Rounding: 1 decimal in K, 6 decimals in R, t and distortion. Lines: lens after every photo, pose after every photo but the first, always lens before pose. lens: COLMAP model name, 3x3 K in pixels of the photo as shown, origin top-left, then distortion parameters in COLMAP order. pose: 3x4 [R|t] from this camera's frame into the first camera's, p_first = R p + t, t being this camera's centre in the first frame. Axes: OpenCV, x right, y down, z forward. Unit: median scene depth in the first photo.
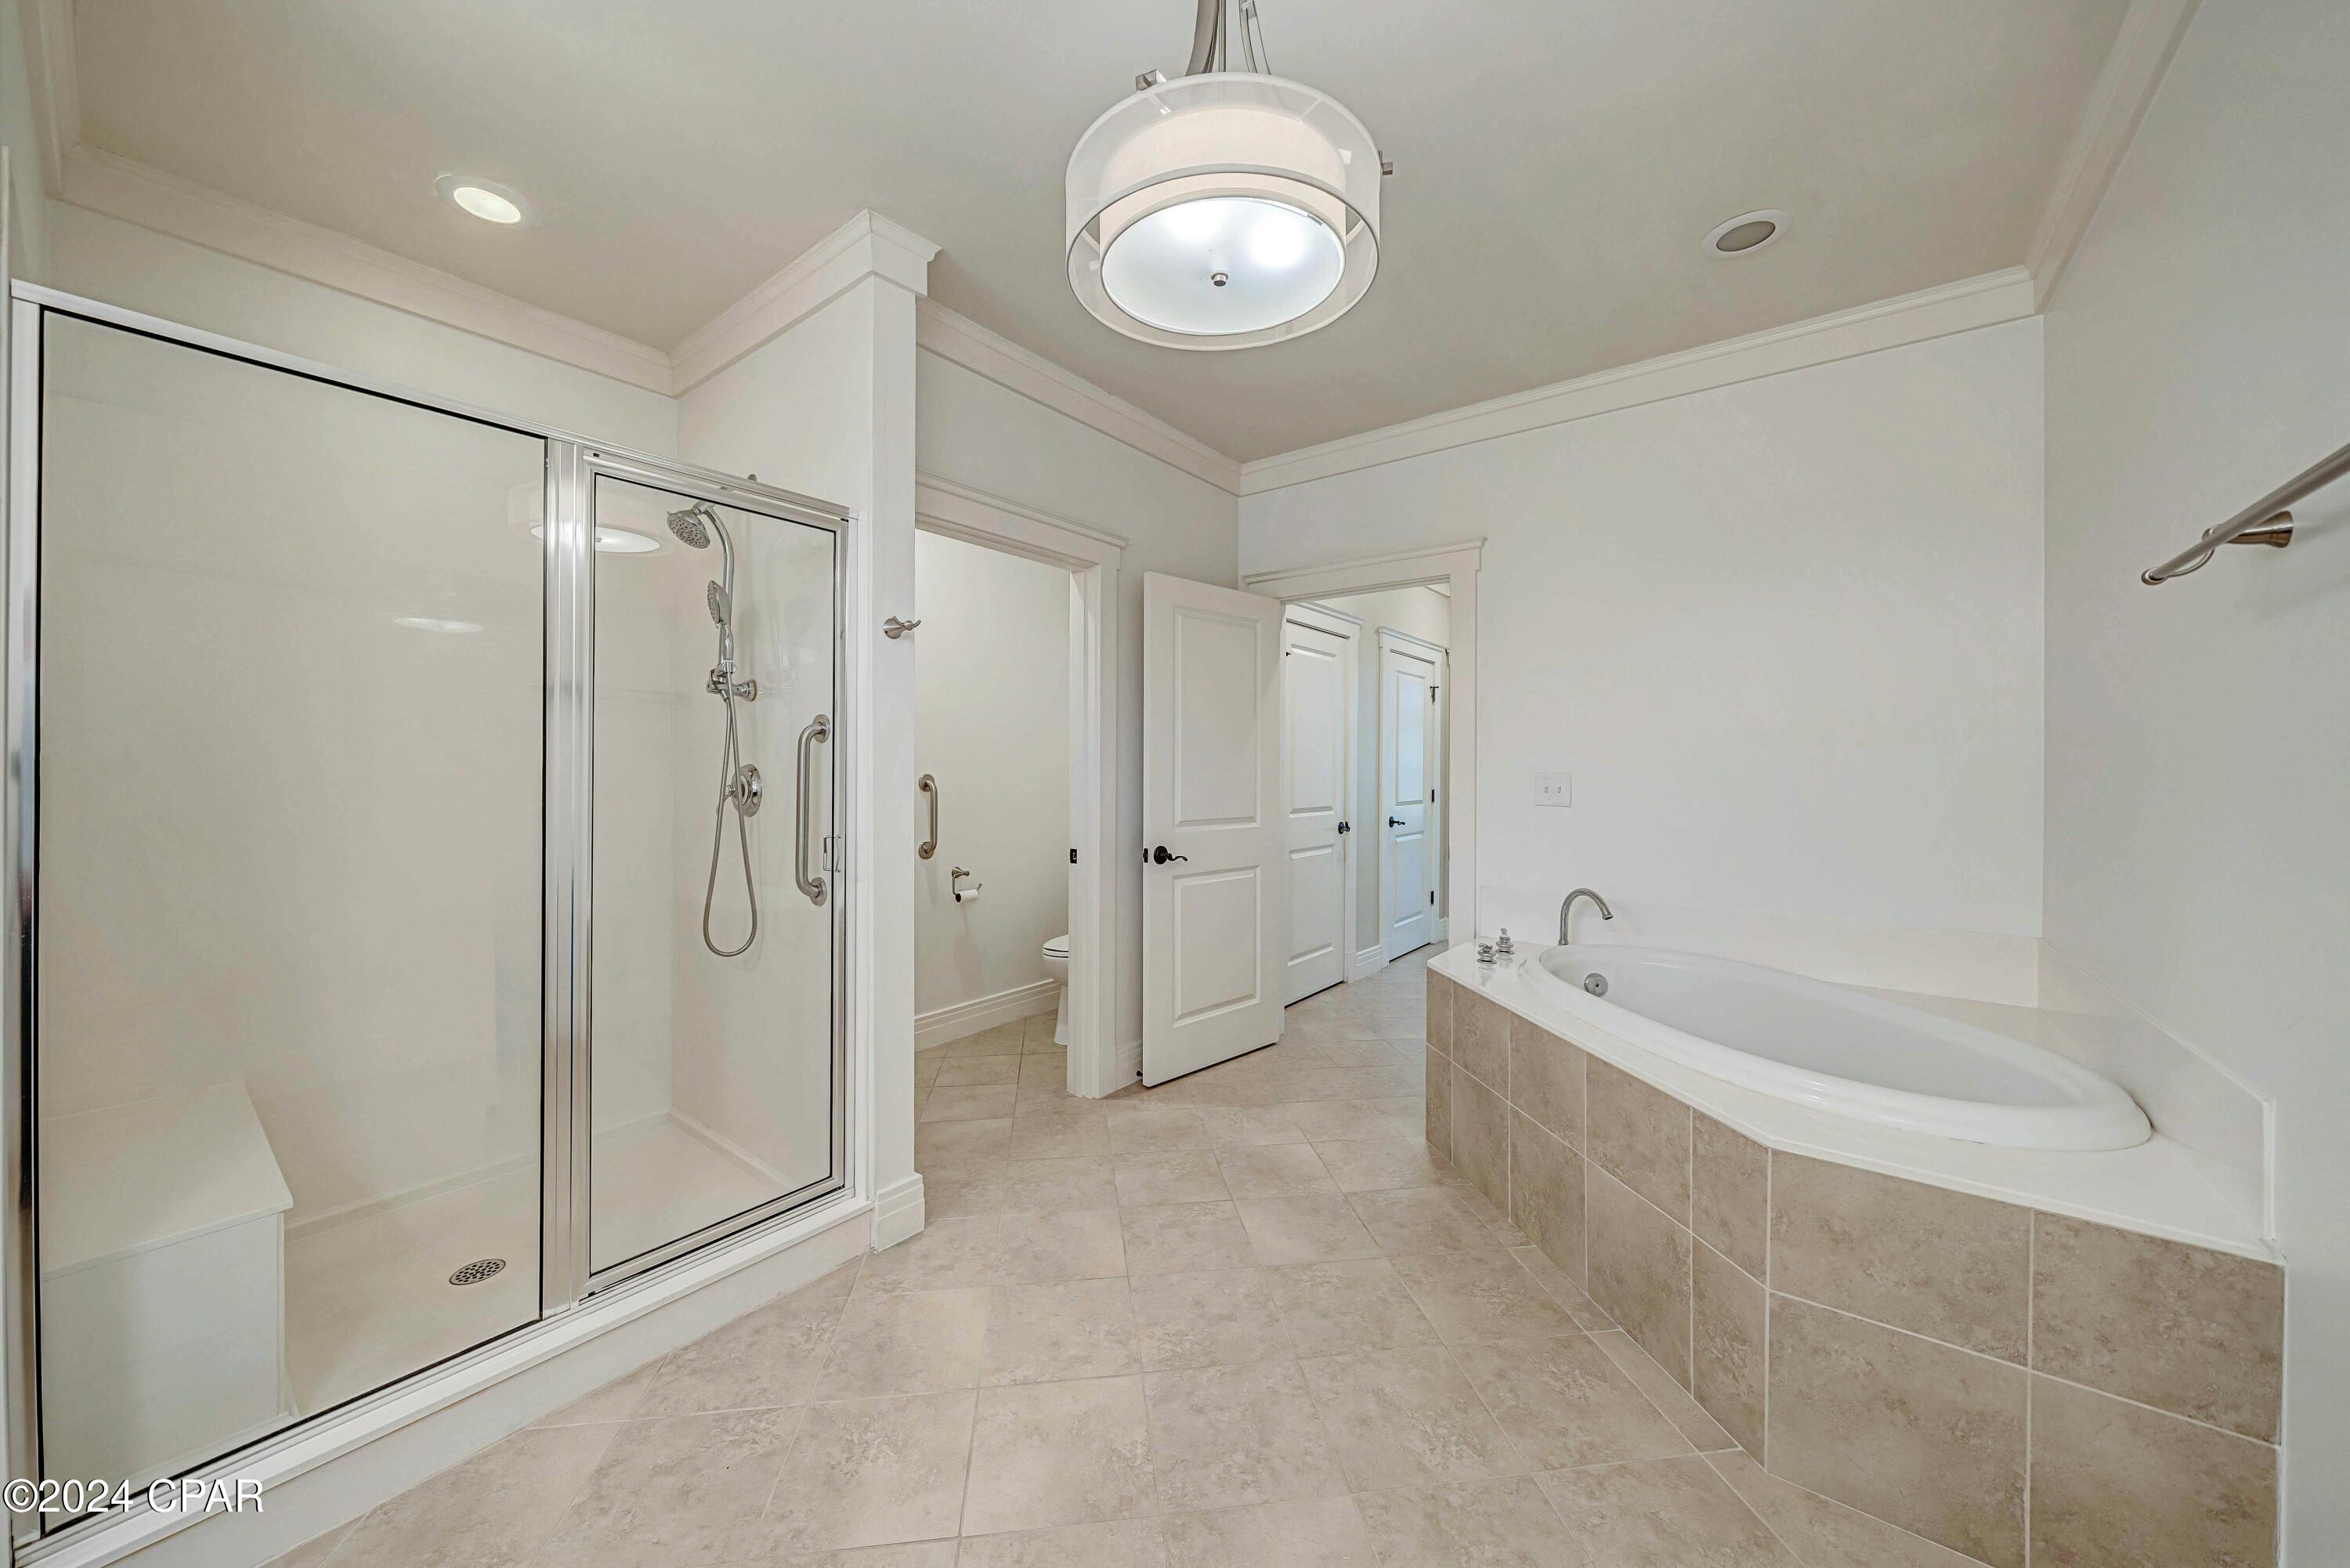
lens RADIAL K [[826.9, 0, 1184.3], [0, 826.9, 777.8], [0, 0, 1]] dist [-0.004488, -0.000072]
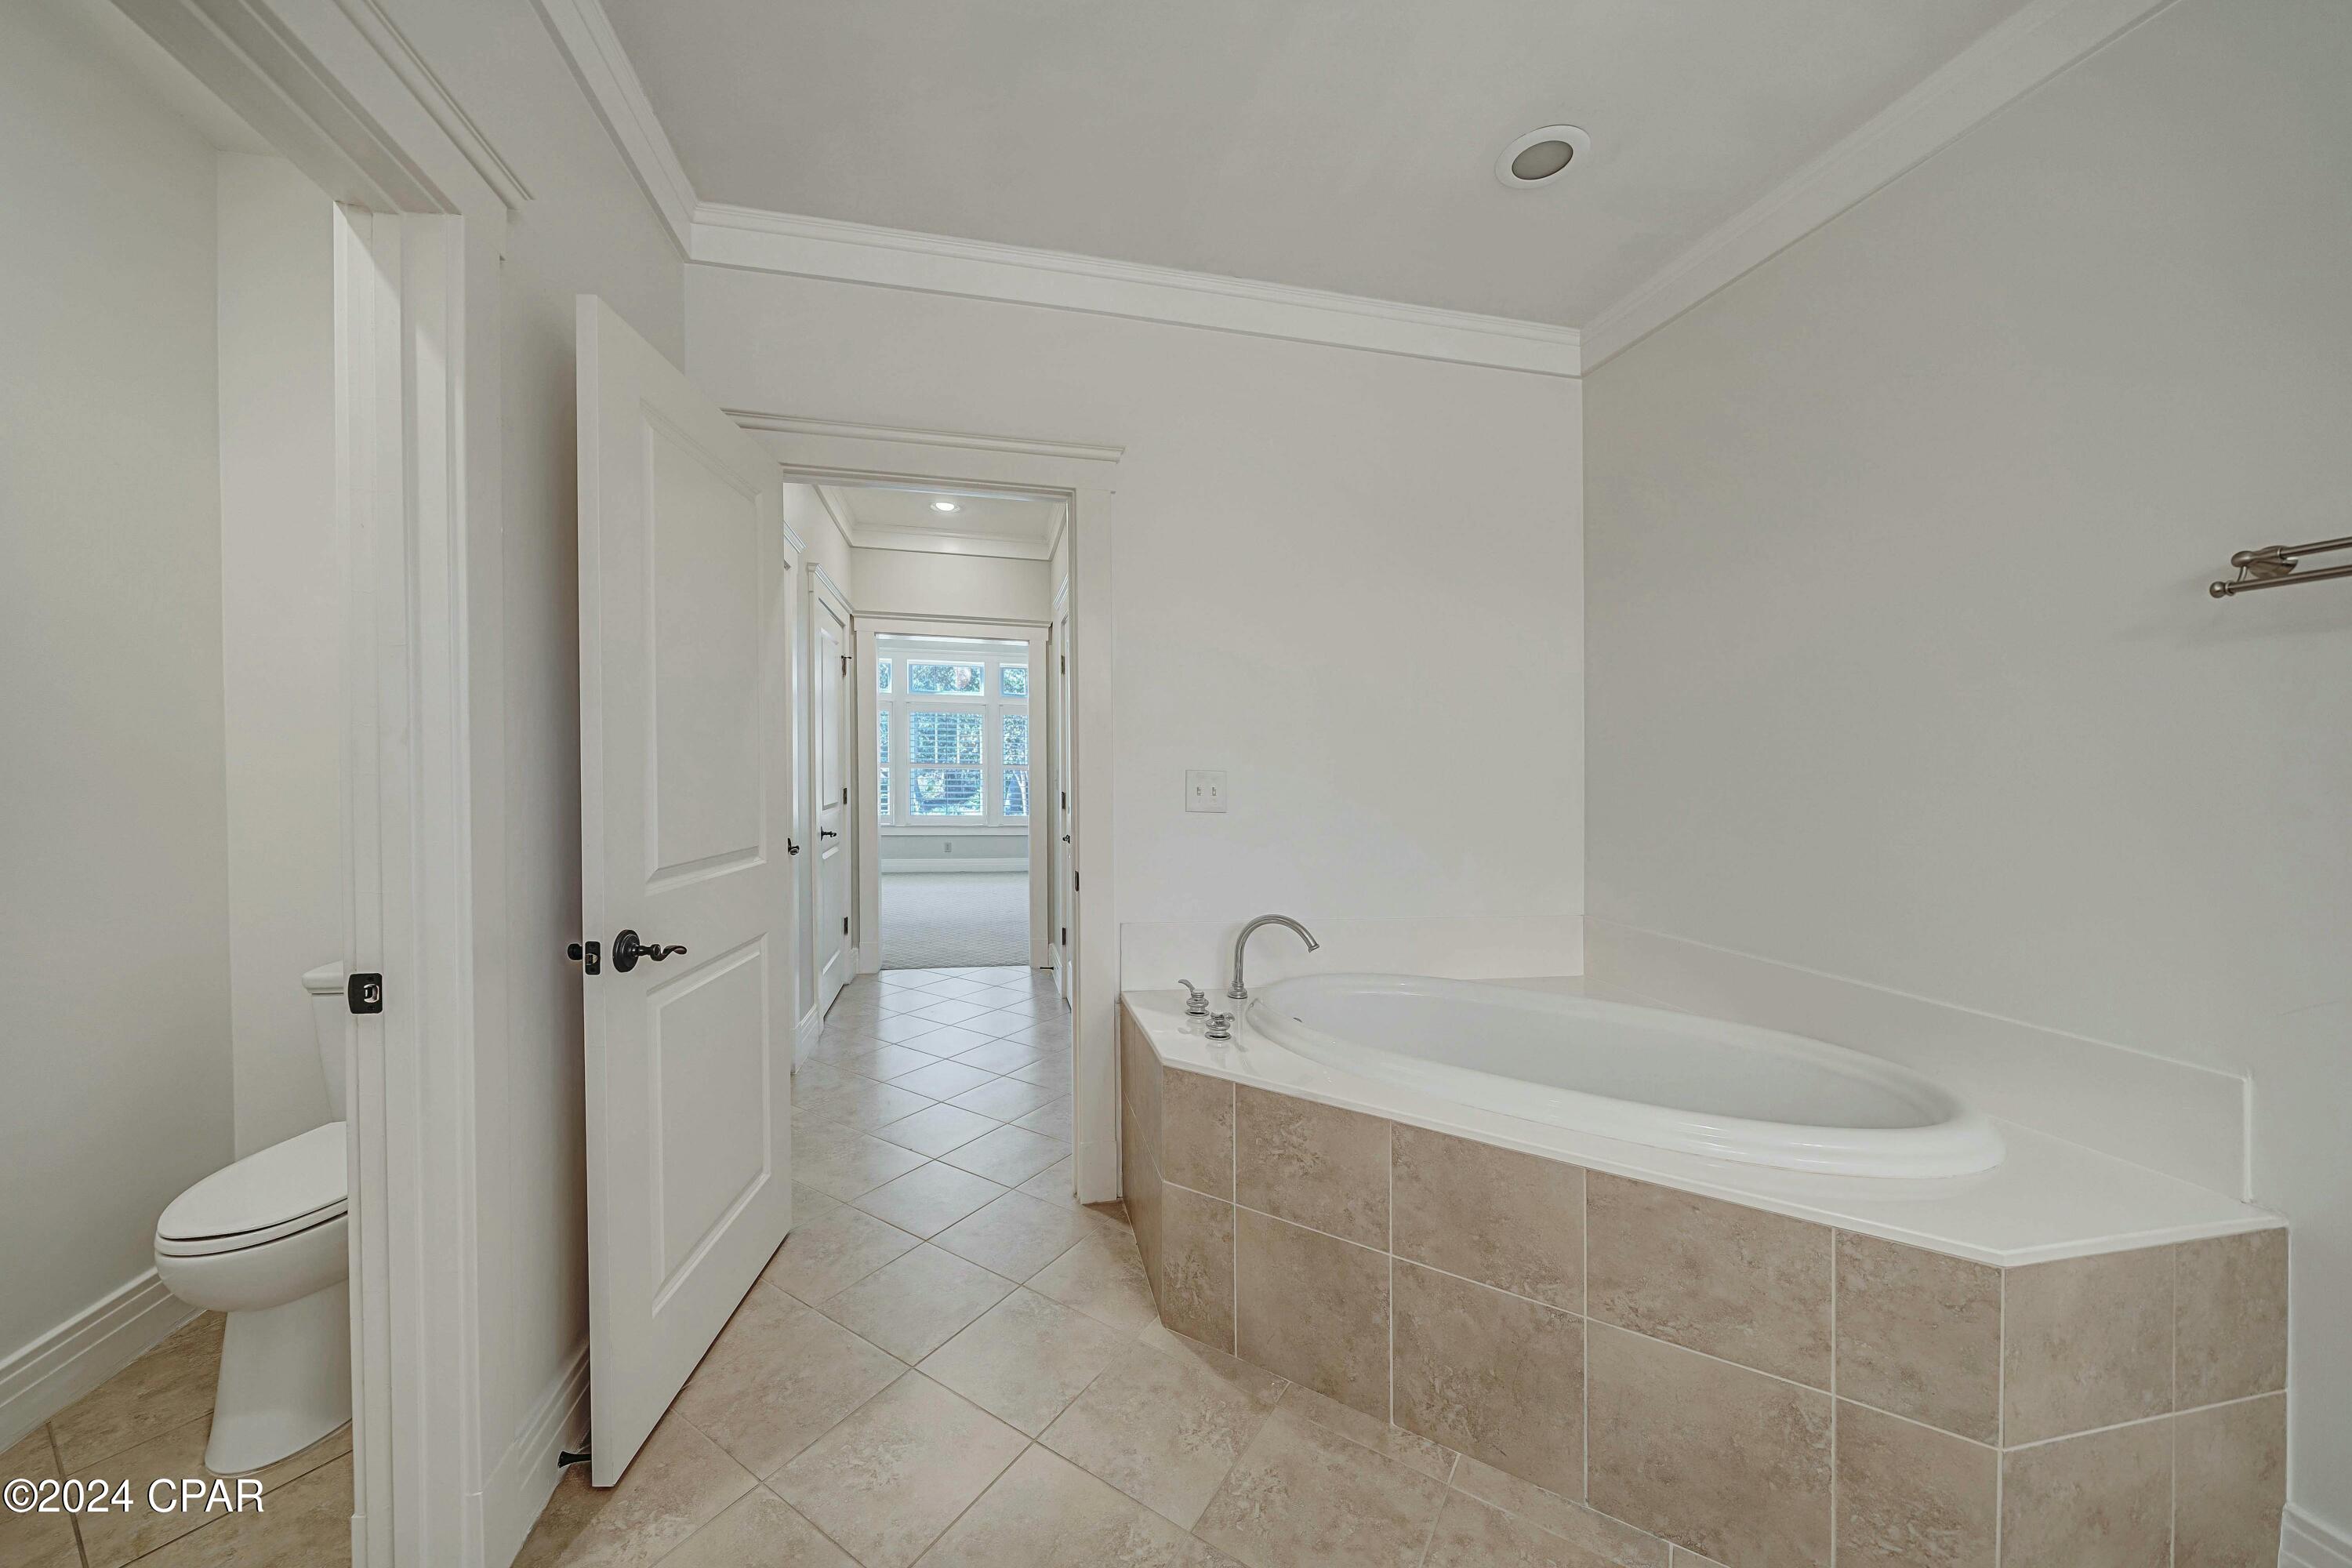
lens RADIAL K [[827.7, 0, 1159.5], [0, 827.7, 786.0], [0, 0, 1]] dist [-0.004488, -0.000072]
pose [[0.660461, -0.009437, 0.750801, -0.276262], [-0.004845, 0.999847, 0.016830, -0.006494], [-0.750845, -0.014753, 0.660314, 0.791939]]
